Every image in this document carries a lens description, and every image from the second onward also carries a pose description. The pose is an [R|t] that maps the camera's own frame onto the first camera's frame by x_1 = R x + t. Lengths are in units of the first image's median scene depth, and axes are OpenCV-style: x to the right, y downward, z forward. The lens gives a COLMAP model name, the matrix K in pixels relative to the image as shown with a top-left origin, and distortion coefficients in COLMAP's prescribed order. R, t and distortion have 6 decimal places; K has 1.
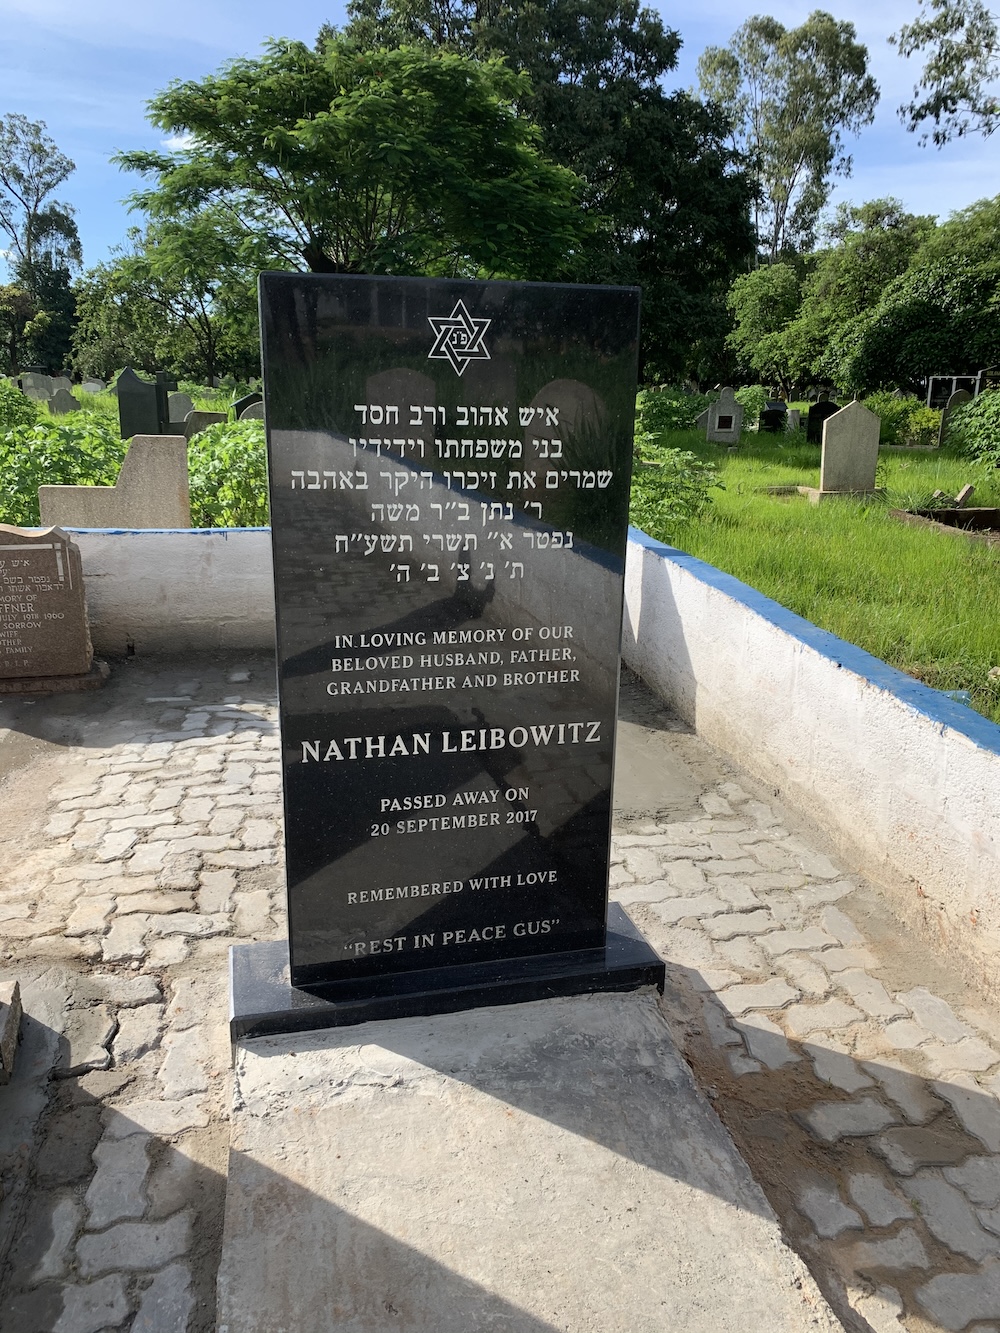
lens RADIAL K [[1018.3, 0, 500.0], [0, 1018.3, 666.5], [0, 0, 1]] dist [0.008515, -0.003331]
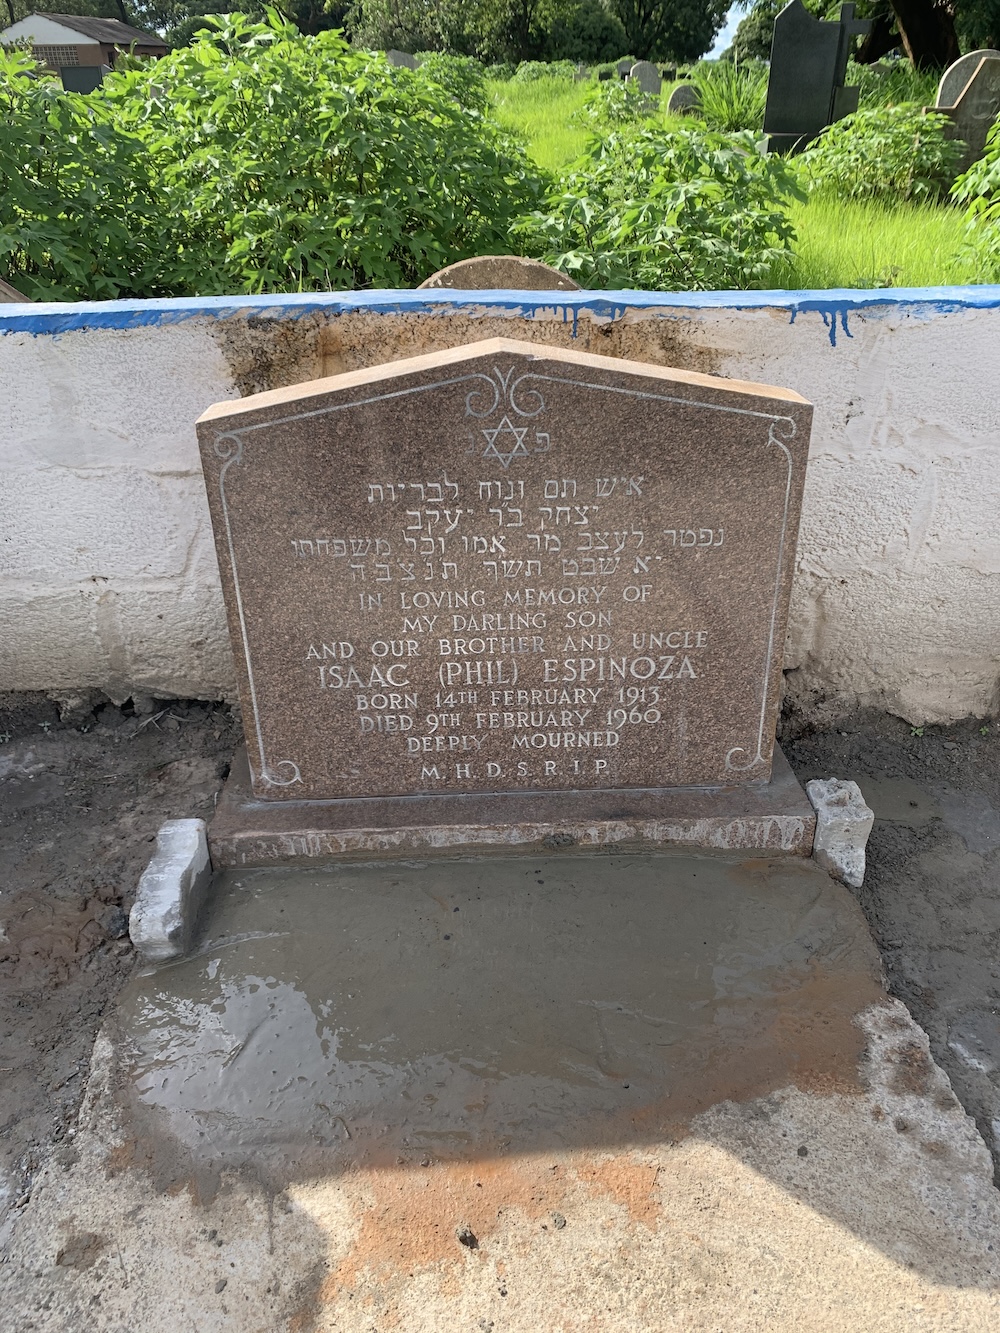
lens RADIAL K [[1016.1, 0, 503.2], [0, 1016.1, 675.7], [0, 0, 1]] dist [0.011366, -0.013382]
pose [[0.978670, 0.082174, -0.188287, -0.100562], [-0.030151, 0.964046, 0.264021, -0.007830], [0.203213, -0.252712, 0.945960, 0.052174]]
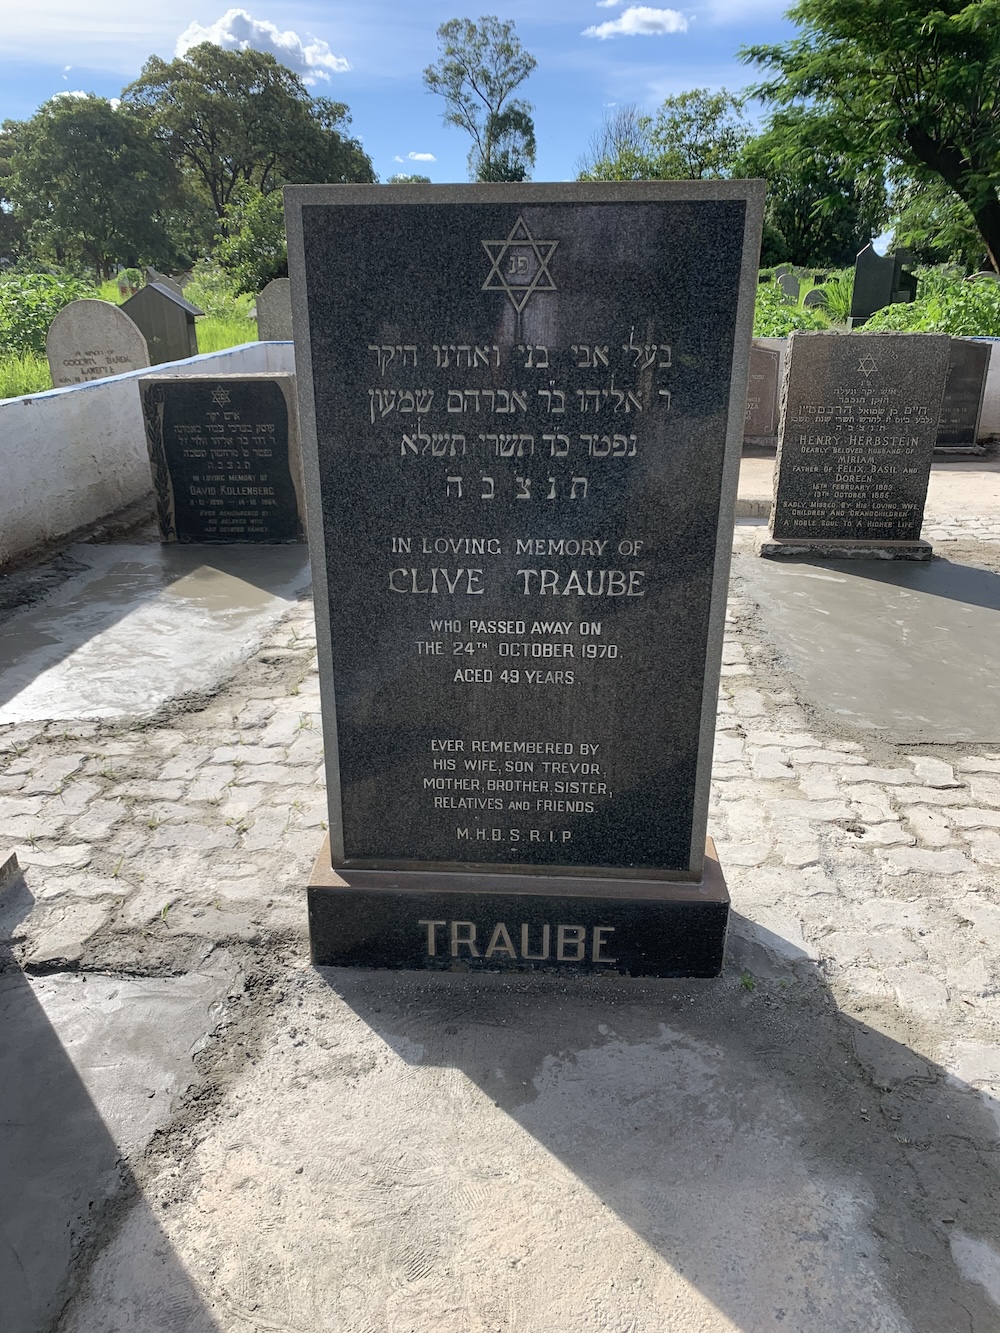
lens RADIAL K [[1019.9, 0, 488.0], [0, 1019.9, 677.1], [0, 0, 1]] dist [-0.004584, -0.001871]
pose [[0.932477, 0.110551, -0.343897, -0.081237], [-0.074189, 0.990334, 0.117197, 0.025656], [0.353529, -0.083770, 0.931665, -0.078300]]
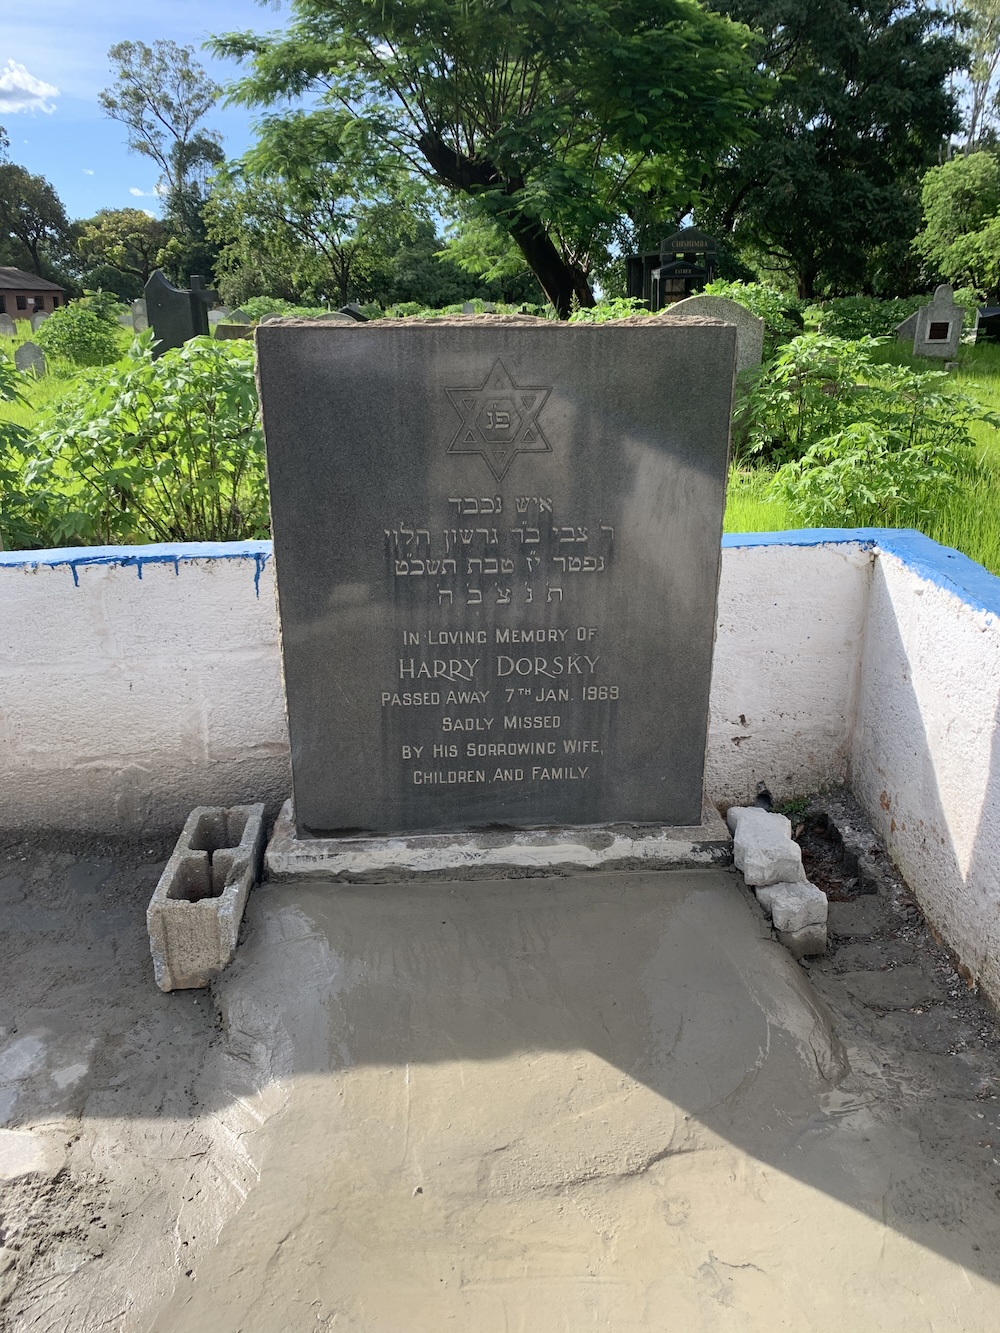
lens RADIAL K [[1024.7, 0, 502.4], [0, 1024.7, 660.6], [0, 0, 1]] dist [0.003656, -0.003786]
pose [[0.989770, 0.018957, -0.141404, 0.002347], [-0.010280, 0.998033, 0.061841, -0.013139], [0.142298, -0.059755, 0.988019, 0.064058]]
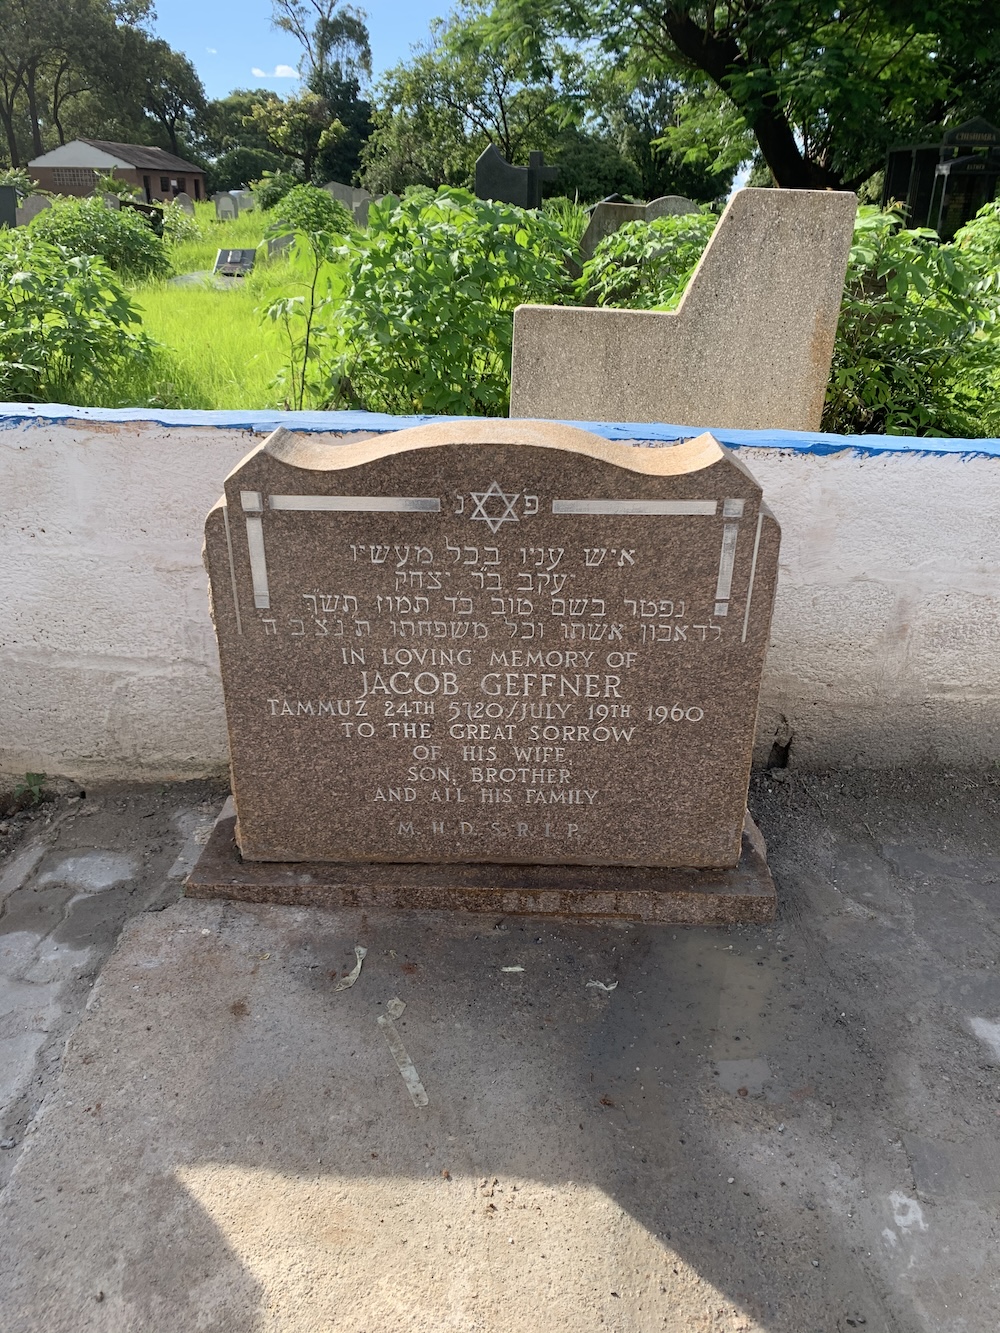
lens RADIAL K [[1020.0, 0, 513.0], [0, 1020.0, 662.5], [0, 0, 1]] dist [0.003225, -0.009294]
pose [[0.971504, 0.100475, -0.214673, -0.040361], [-0.068046, 0.985810, 0.153454, -0.010855], [0.227045, -0.134473, 0.964556, 0.064848]]
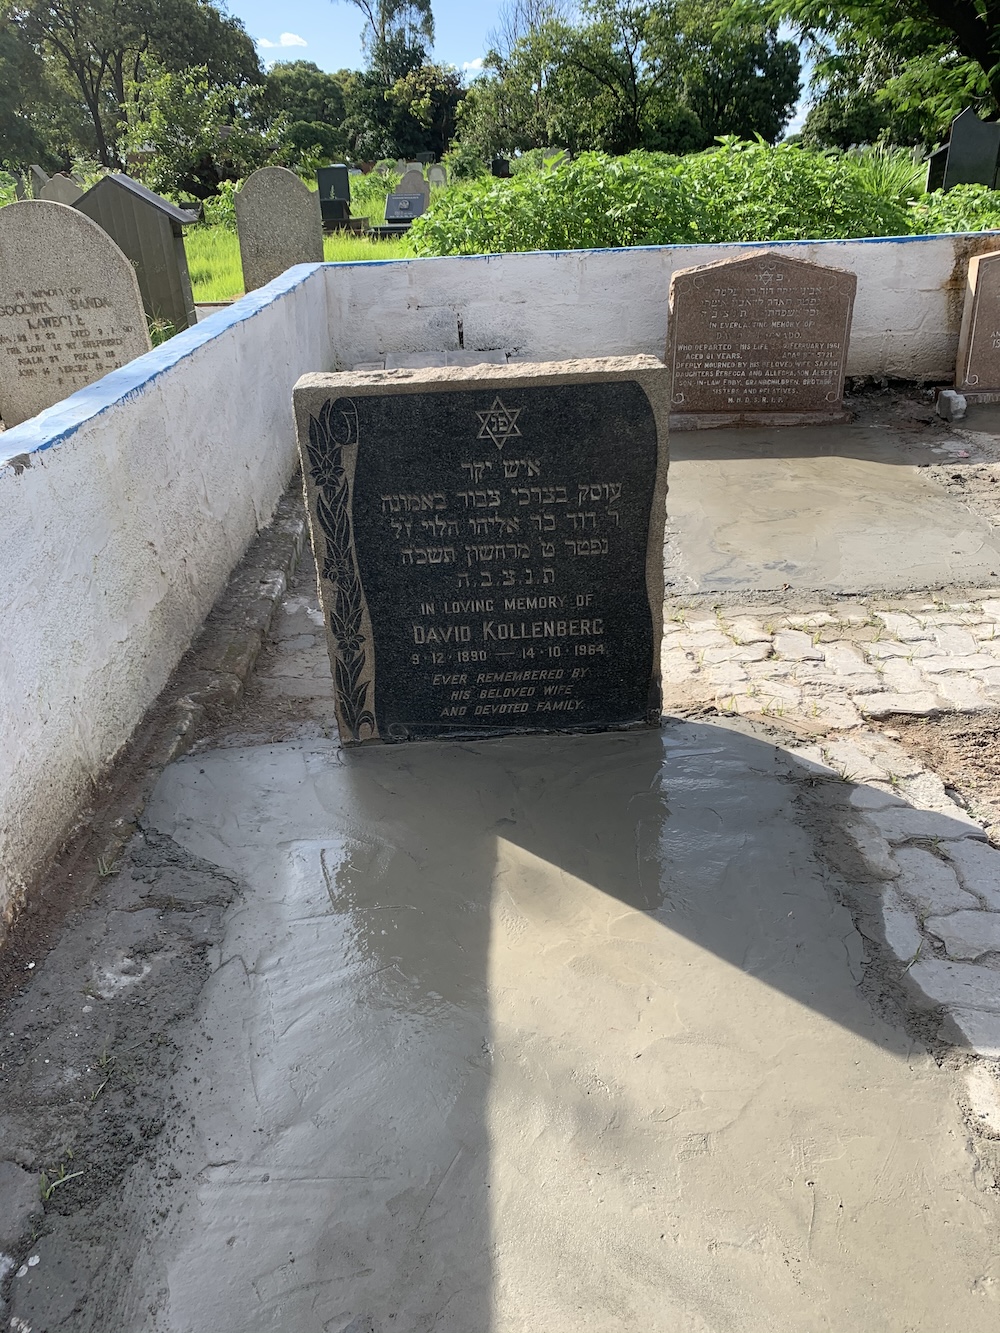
lens RADIAL K [[1016.1, 0, 503.2], [0, 1016.1, 675.7], [0, 0, 1]] dist [0.011366, -0.013382]
pose [[0.965435, 0.072804, -0.250271, -0.131208], [-0.022652, 0.980001, 0.197701, 0.014044], [0.259659, -0.185199, 0.947776, -0.033835]]
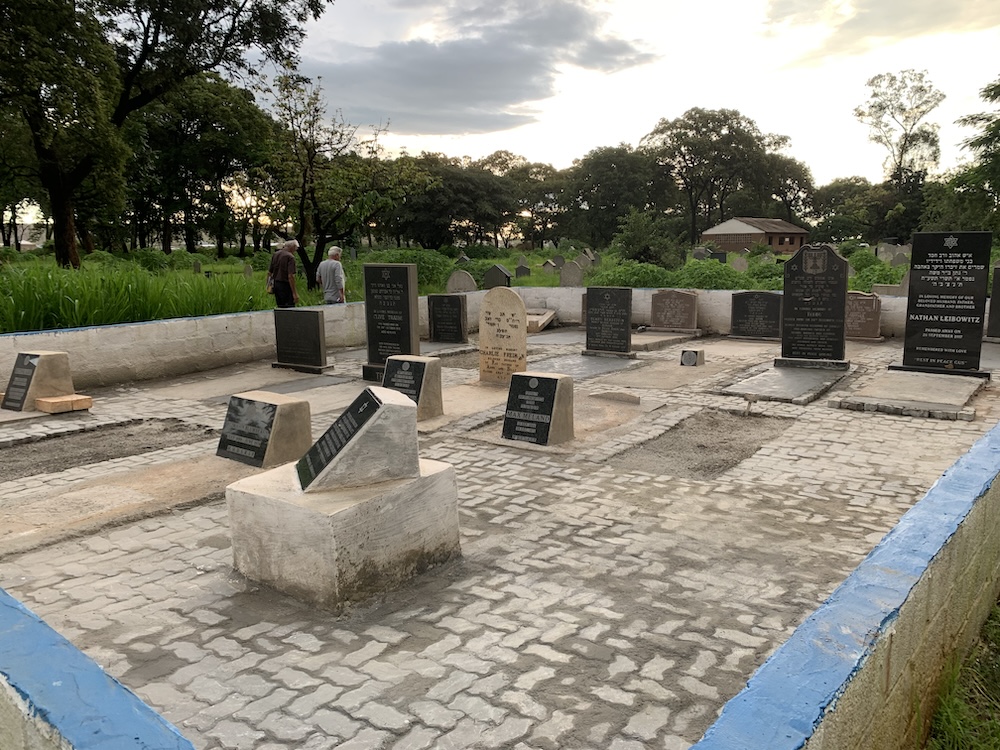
lens RADIAL K [[761.2, 0, 501.6], [0, 761.2, 373.4], [0, 0, 1]] dist [0.011704, -0.014475]
pose [[0.637447, 0.103365, -0.763529, 0.068756], [-0.186606, 0.982170, -0.022827, 0.038952], [0.747556, 0.157030, 0.645370, -0.141777]]
